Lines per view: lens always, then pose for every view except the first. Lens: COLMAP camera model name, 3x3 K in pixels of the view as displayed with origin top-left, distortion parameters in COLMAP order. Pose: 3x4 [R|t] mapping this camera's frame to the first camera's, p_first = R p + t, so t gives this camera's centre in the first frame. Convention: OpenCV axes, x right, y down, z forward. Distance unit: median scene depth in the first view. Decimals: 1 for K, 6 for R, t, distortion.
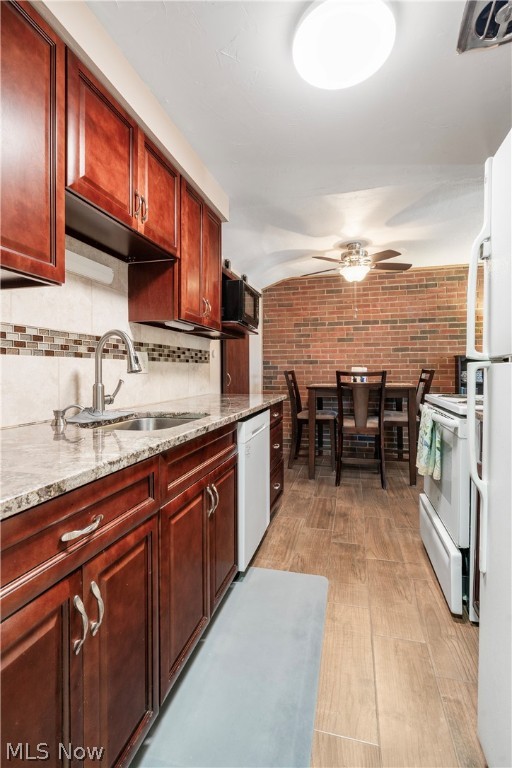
lens RADIAL K [[361.7, 0, 256.6], [0, 361.7, 377.4], [0, 0, 1]] dist [-0.008868, 0.003107]
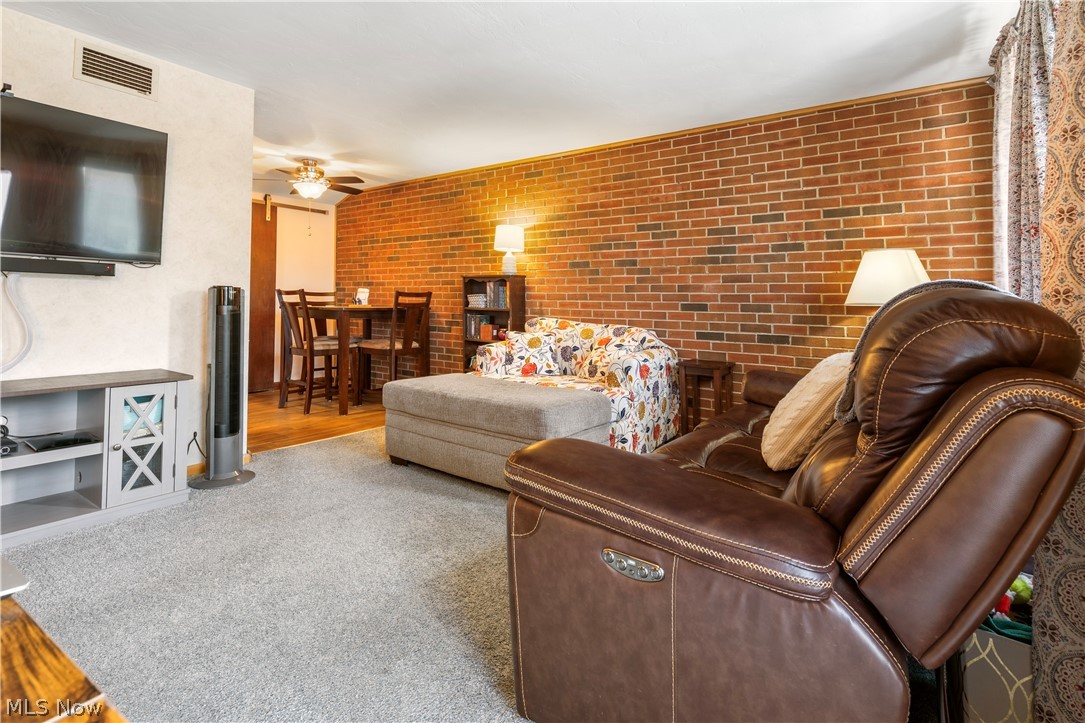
lens RADIAL K [[510.9, 0, 541.2], [0, 510.9, 275.6], [0, 0, 1]] dist [-0.008868, 0.003107]
pose [[0.934783, -0.002668, -0.355208, 1.079587], [-0.016323, 0.998593, -0.050455, -0.005632], [0.354843, 0.052963, 0.933425, -0.033874]]
